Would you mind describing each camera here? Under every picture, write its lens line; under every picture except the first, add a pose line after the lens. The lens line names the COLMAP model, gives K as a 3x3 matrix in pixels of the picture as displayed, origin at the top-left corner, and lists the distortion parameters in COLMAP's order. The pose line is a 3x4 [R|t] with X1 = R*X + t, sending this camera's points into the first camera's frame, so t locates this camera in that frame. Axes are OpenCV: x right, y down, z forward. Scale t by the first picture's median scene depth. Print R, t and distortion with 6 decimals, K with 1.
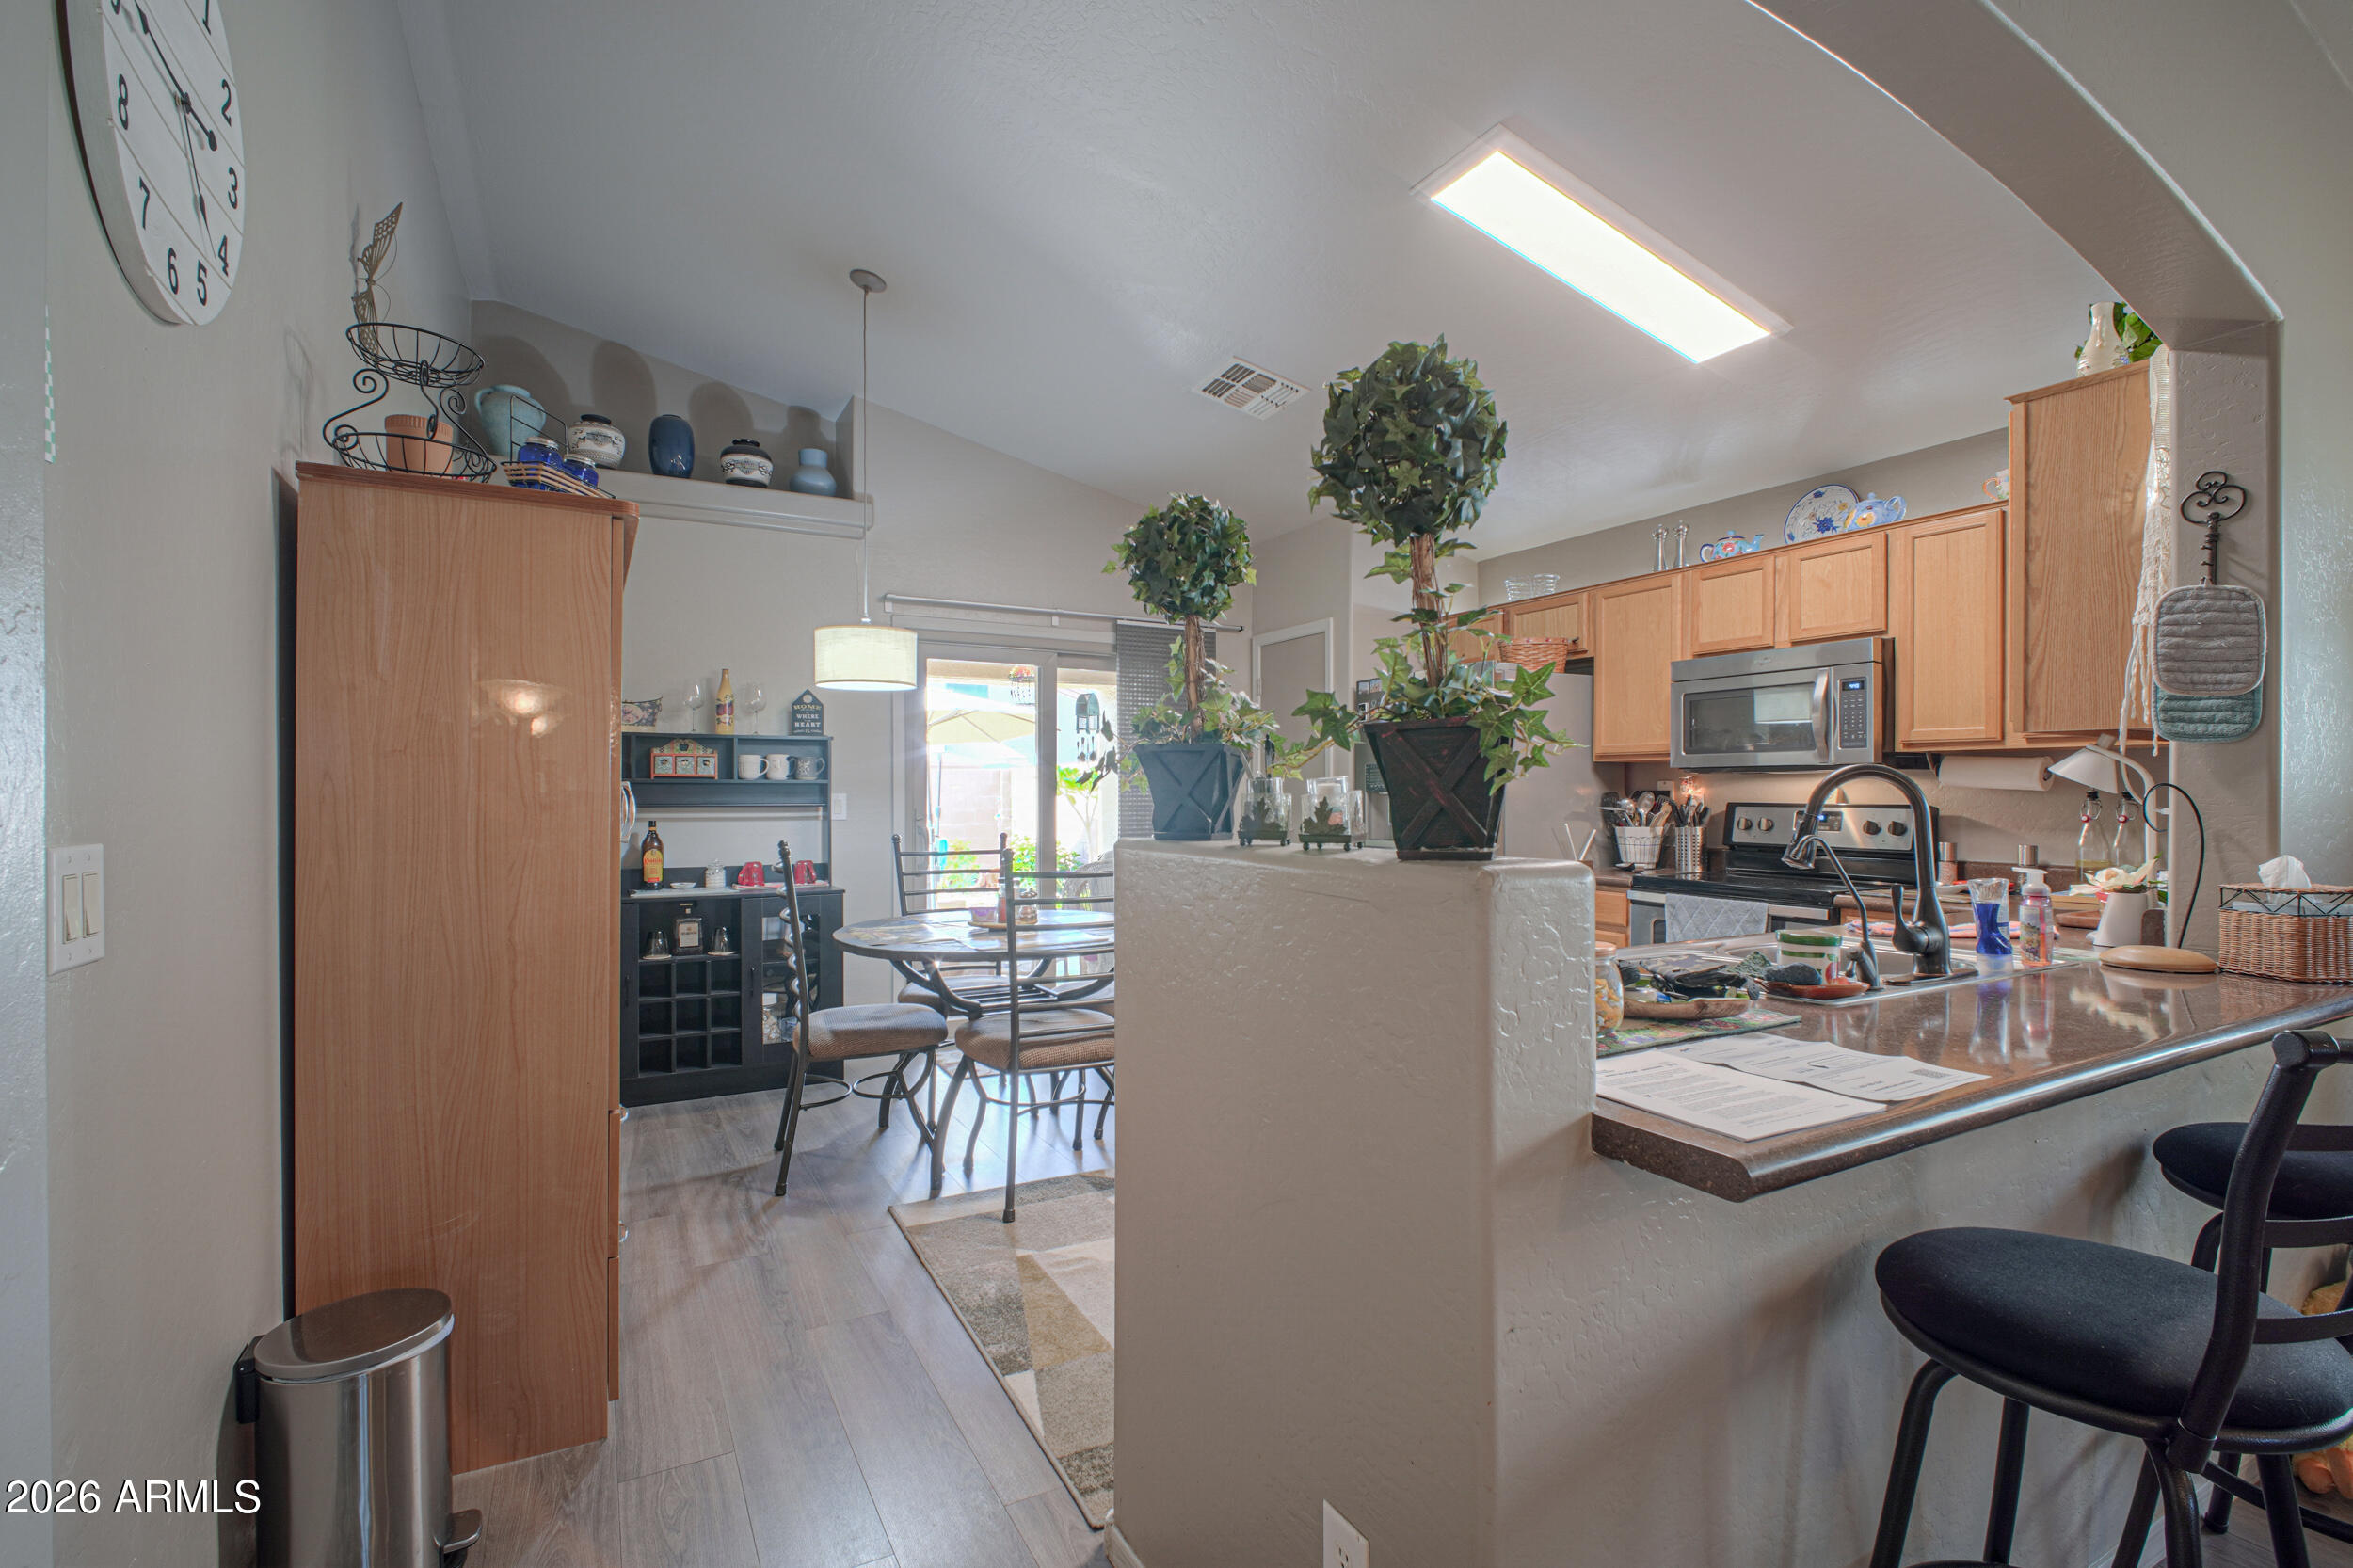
lens RADIAL K [[1079.2, 0, 1187.9], [0, 1079.2, 796.5], [0, 0, 1]] dist [0.012391, -0.015395]
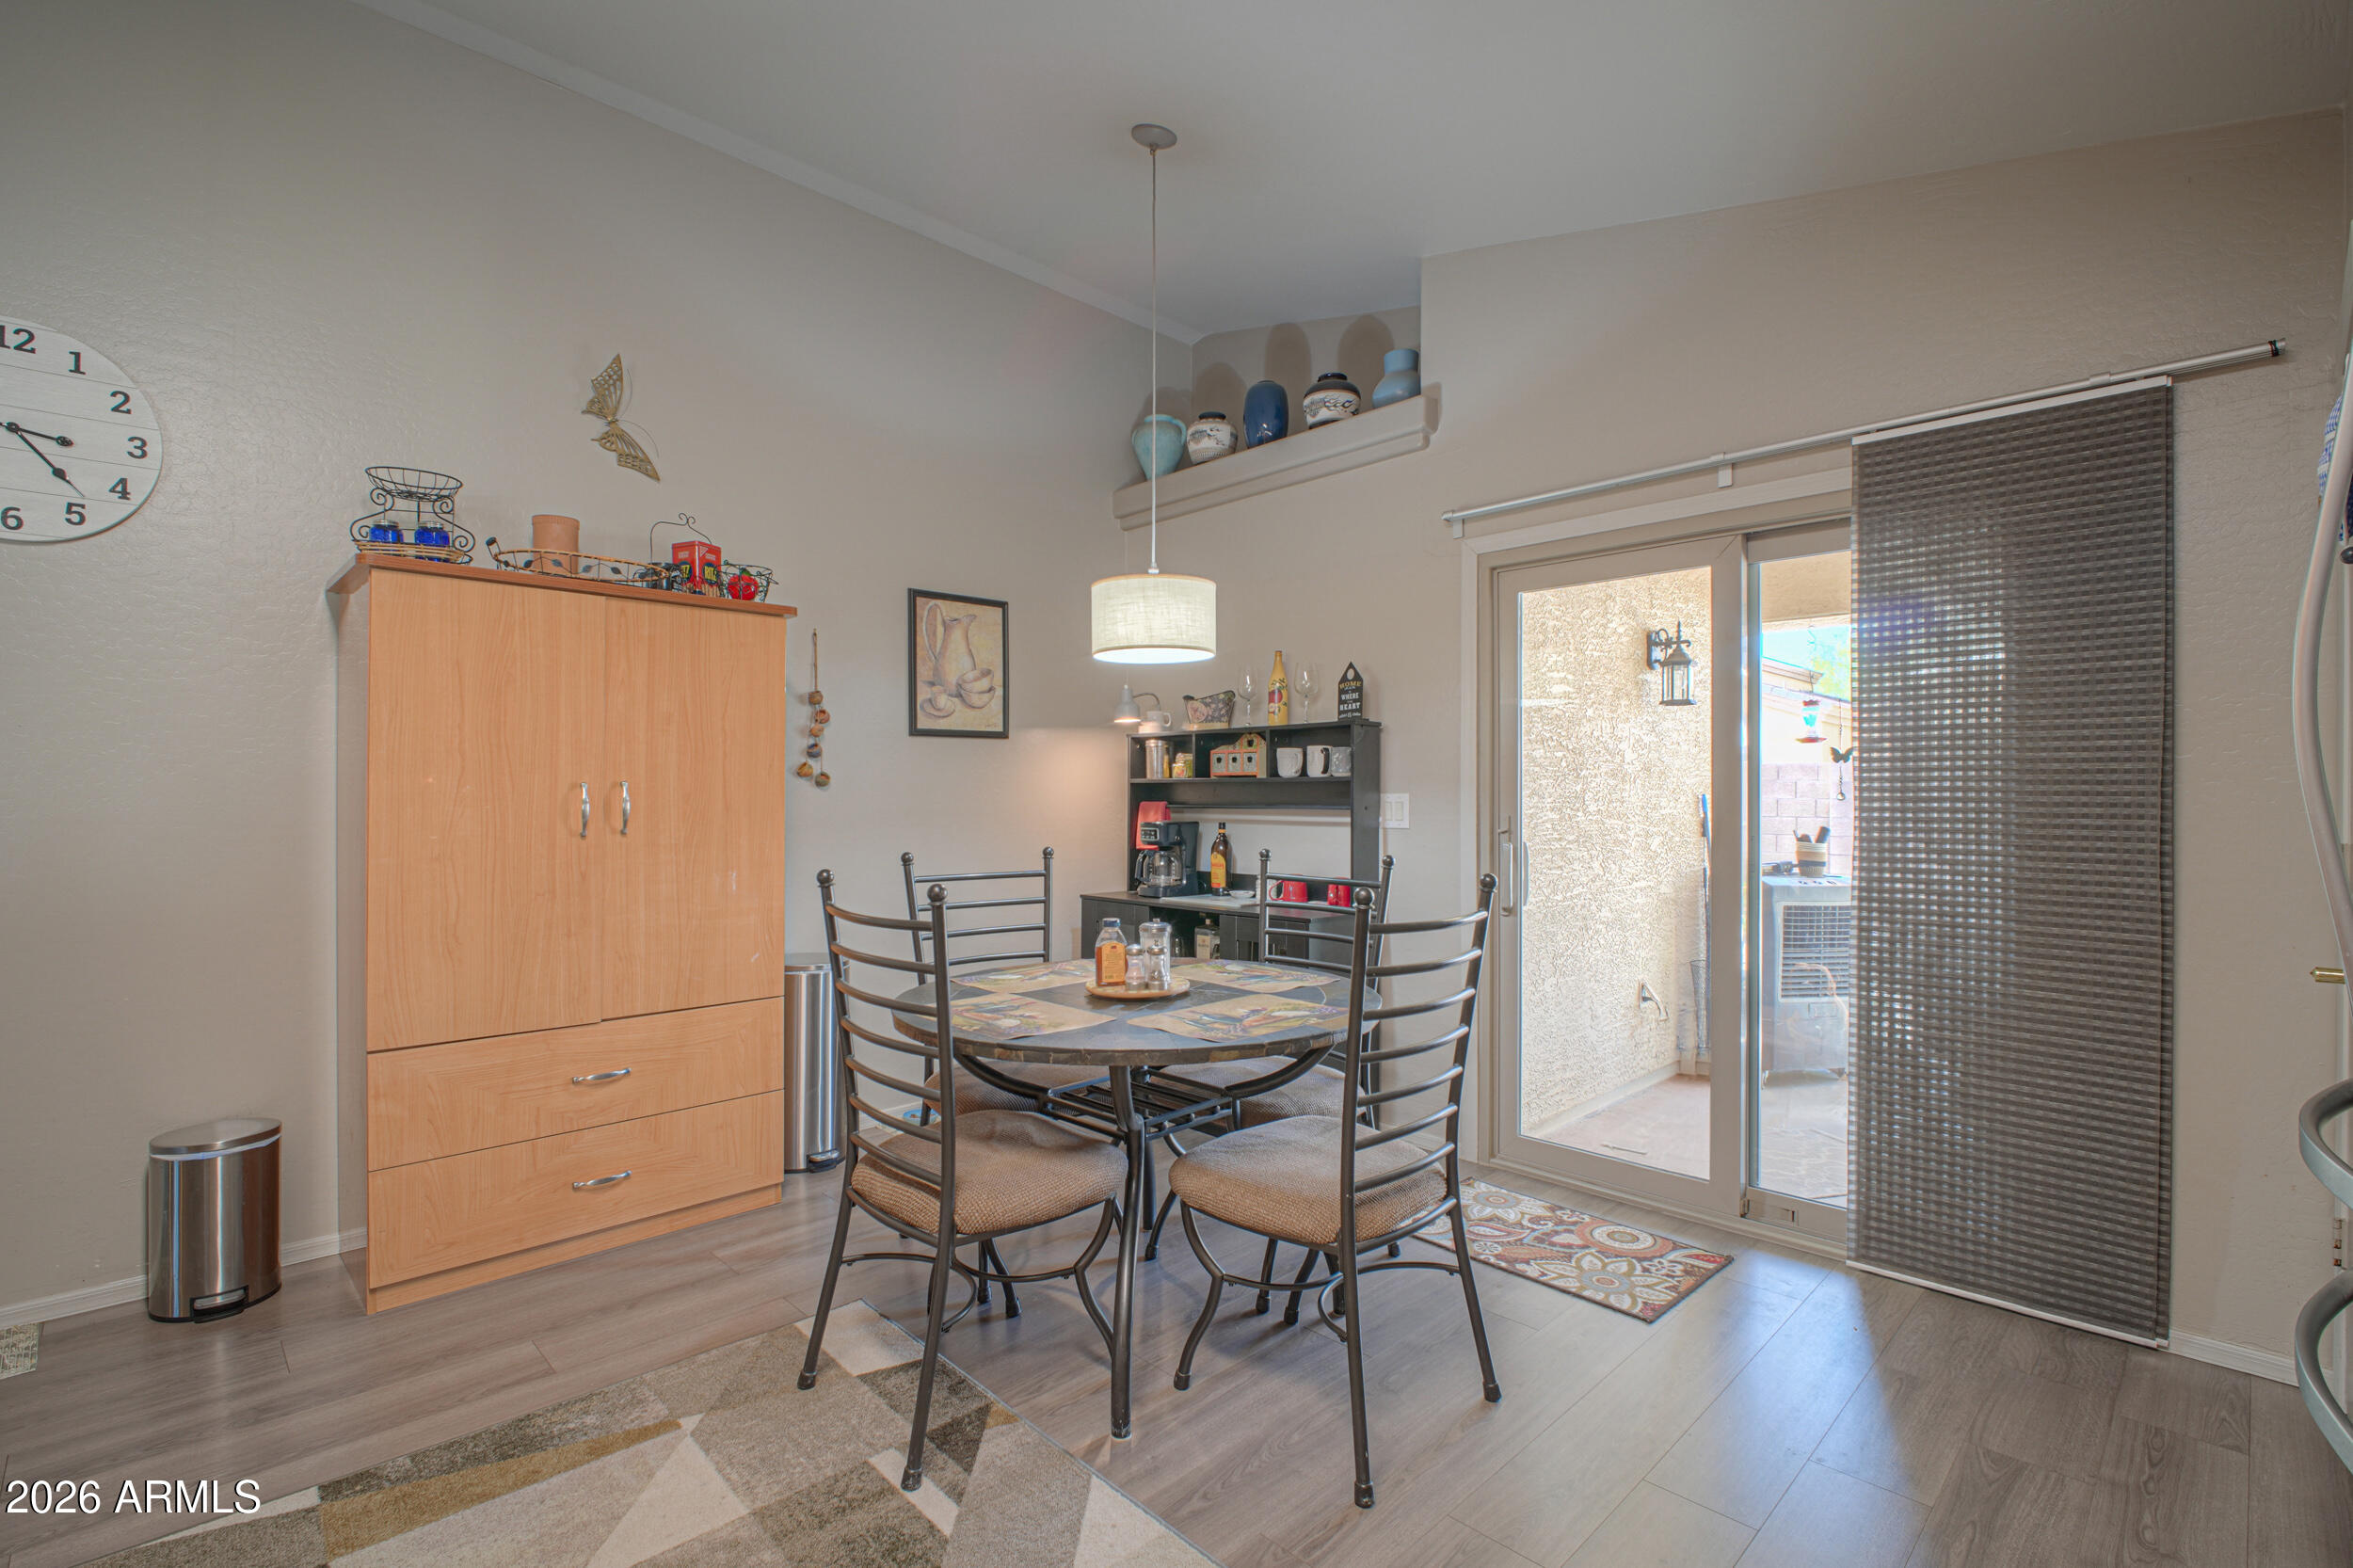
lens RADIAL K [[1079.2, 0, 1187.9], [0, 1079.2, 796.5], [0, 0, 1]] dist [0.012391, -0.015395]
pose [[0.256496, 0.003913, -0.966537, 0.398625], [-0.004214, 0.999987, 0.002930, -0.002653], [0.966536, 0.003321, 0.256509, 0.708973]]
